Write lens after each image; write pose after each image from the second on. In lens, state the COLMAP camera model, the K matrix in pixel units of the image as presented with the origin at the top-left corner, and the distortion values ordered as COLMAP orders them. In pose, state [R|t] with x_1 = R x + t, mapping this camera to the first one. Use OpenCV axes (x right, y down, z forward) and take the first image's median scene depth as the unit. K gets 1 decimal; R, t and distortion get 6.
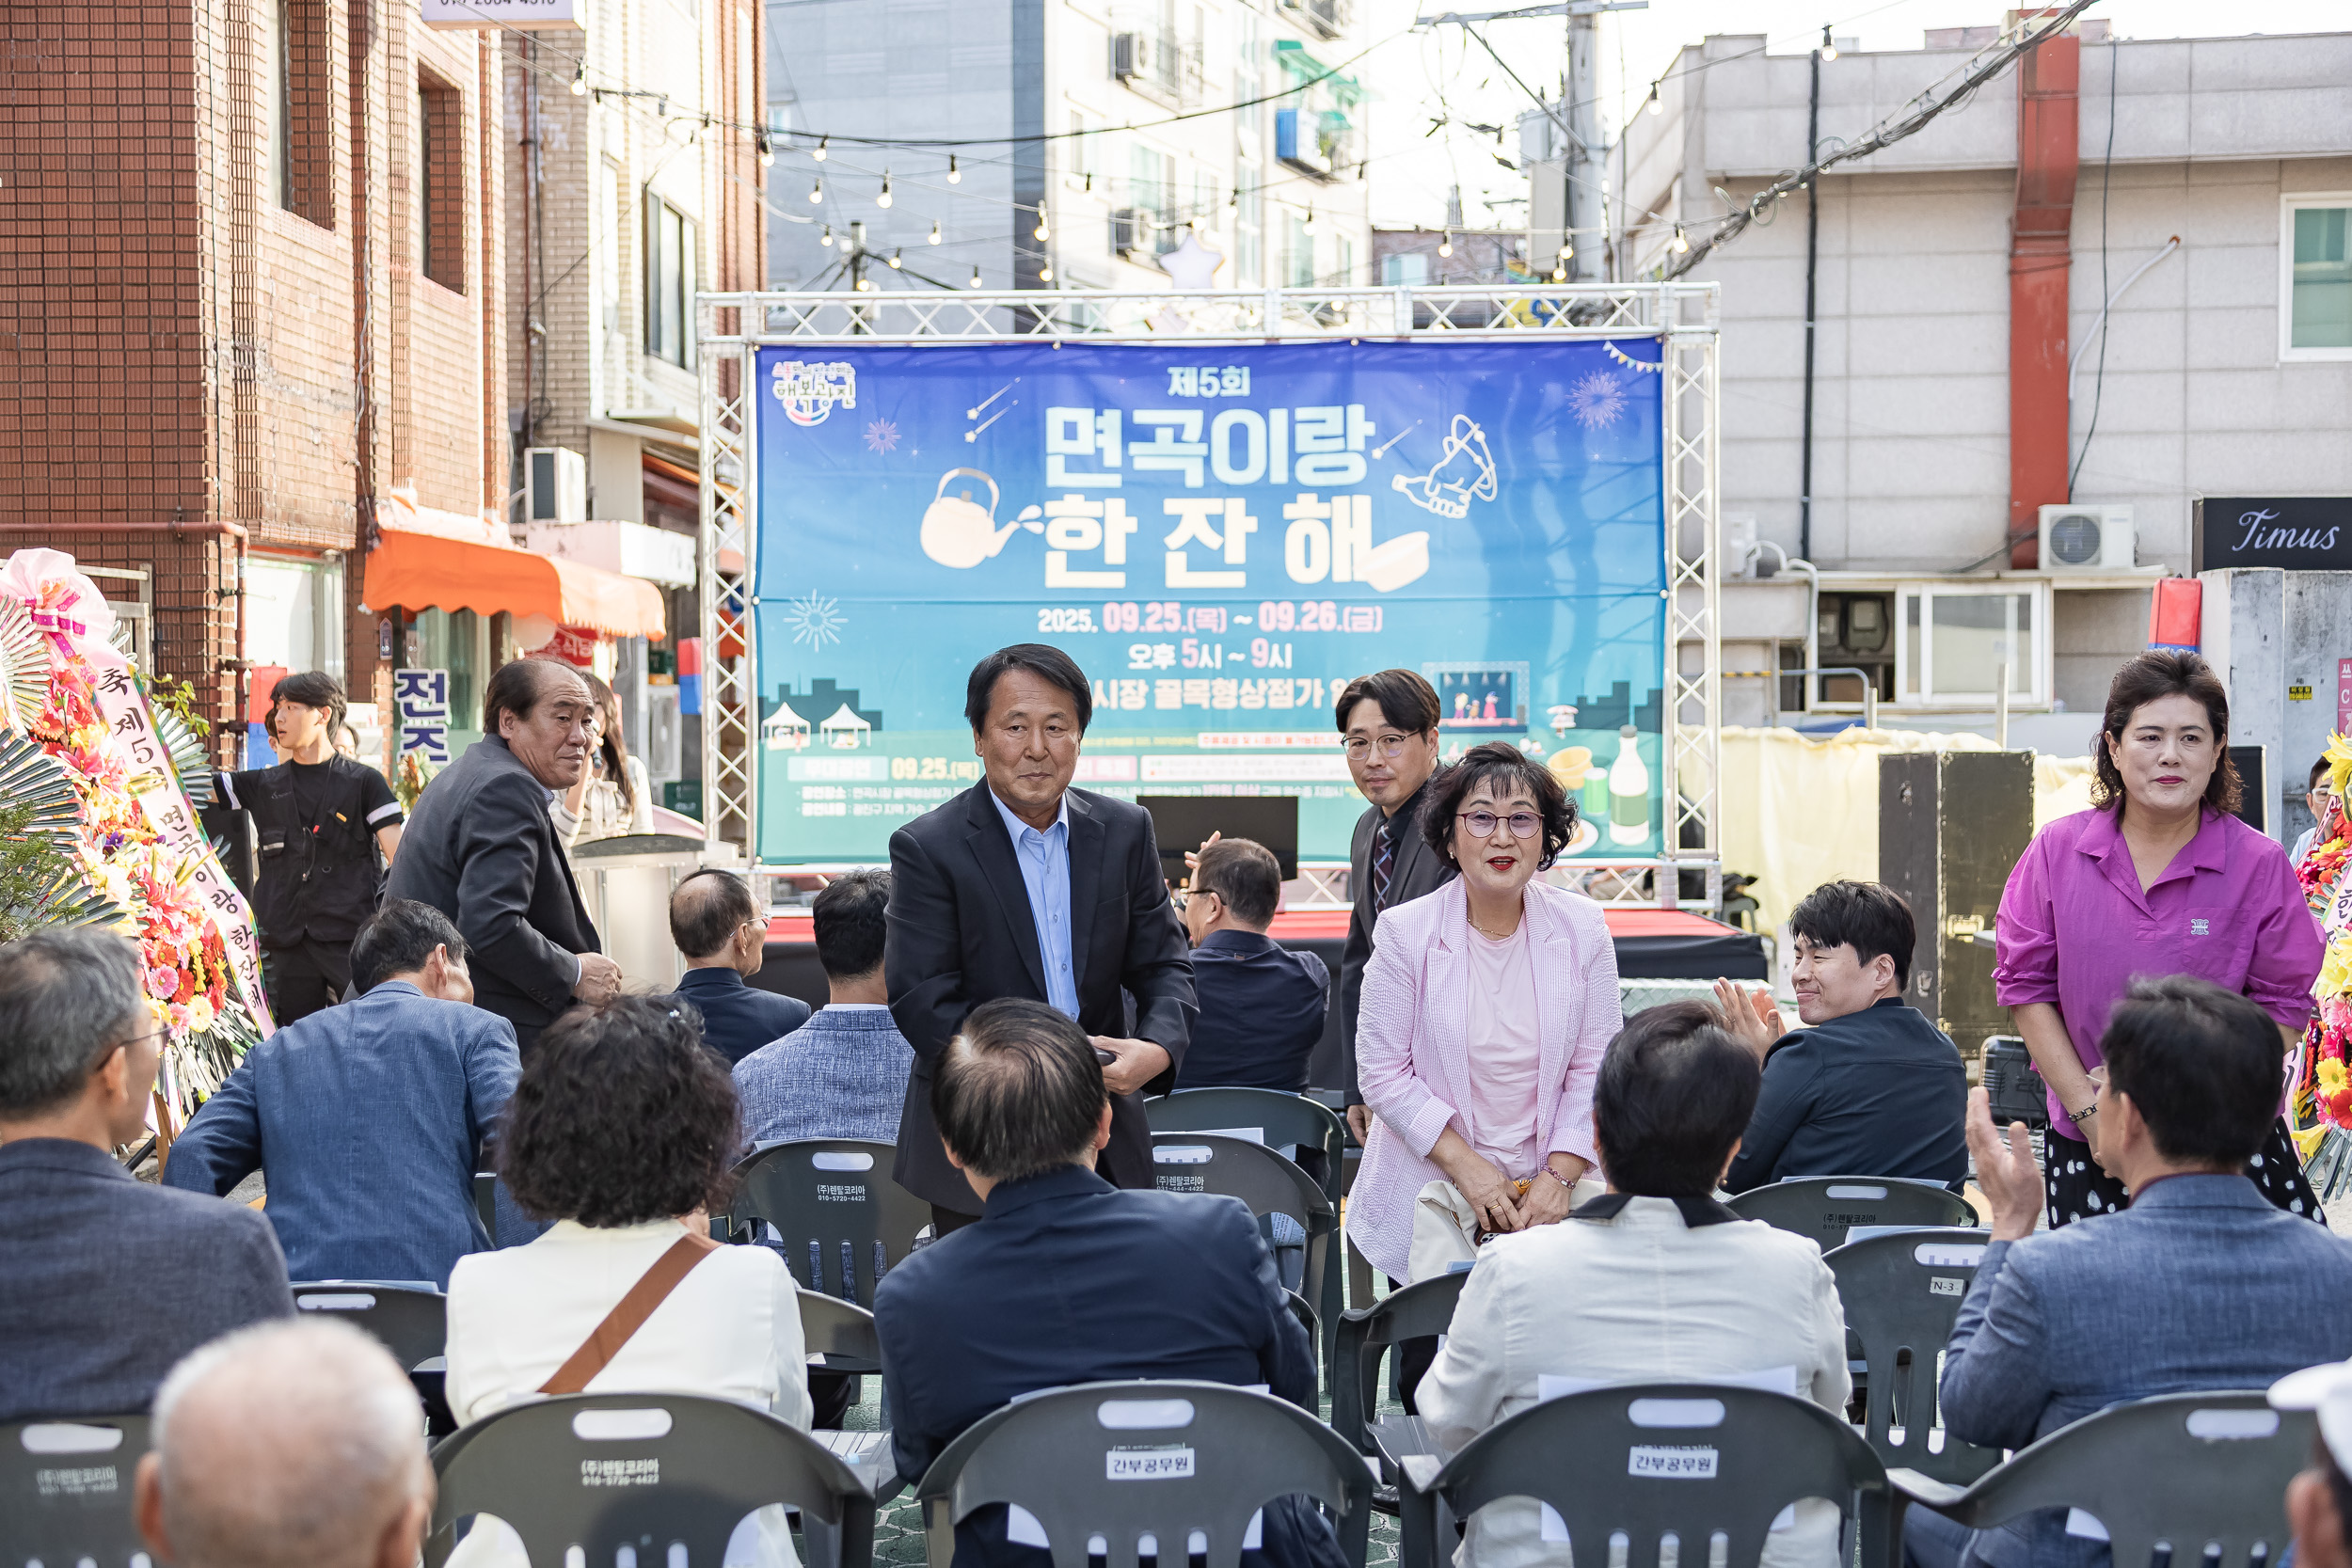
lens RADIAL K [[3610.3, 0, 1170.7], [0, 3610.3, 788.1], [0, 0, 1]] dist [0.098424, 0.000000]
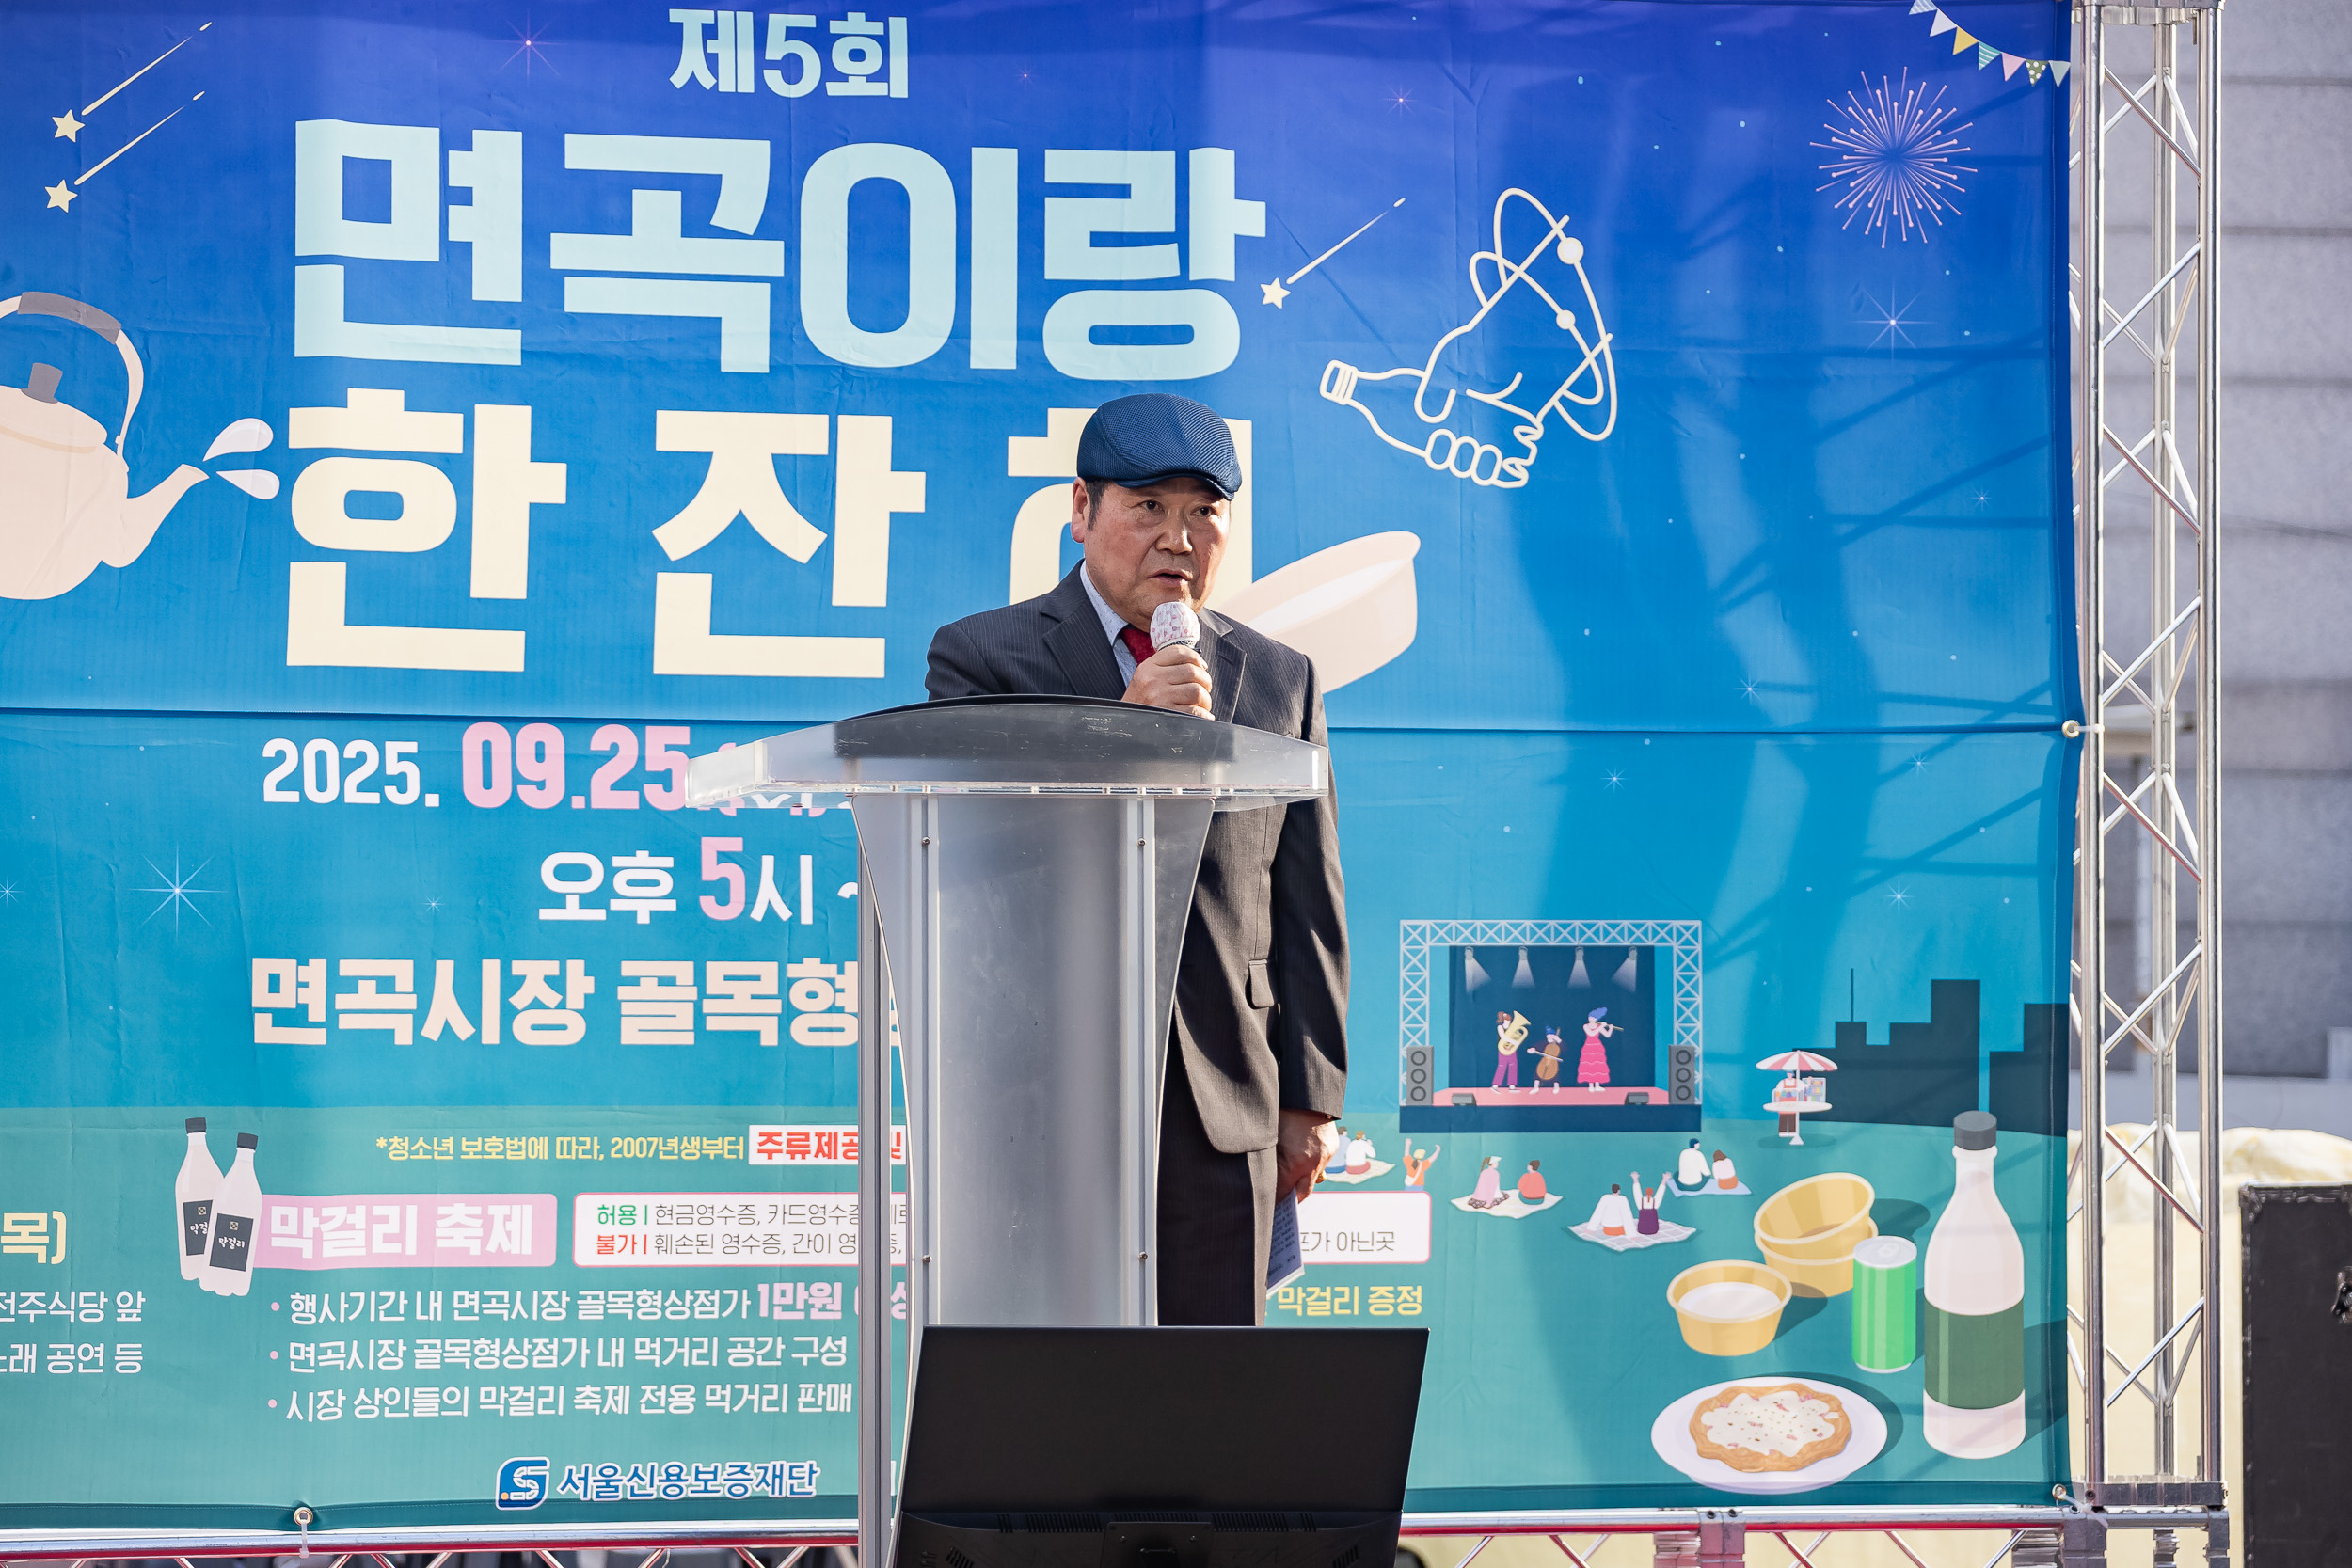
lens RADIAL K [[8389.1, 0, 1199.0], [0, 8389.1, 791.6], [0, 0, 1]] dist [0.253848, 0.000000]
pose [[0.964907, 0.017735, 0.261993, -0.152869], [-0.004431, 0.998674, -0.051283, -0.006310], [-0.262556, 0.048323, 0.963706, 0.252714]]
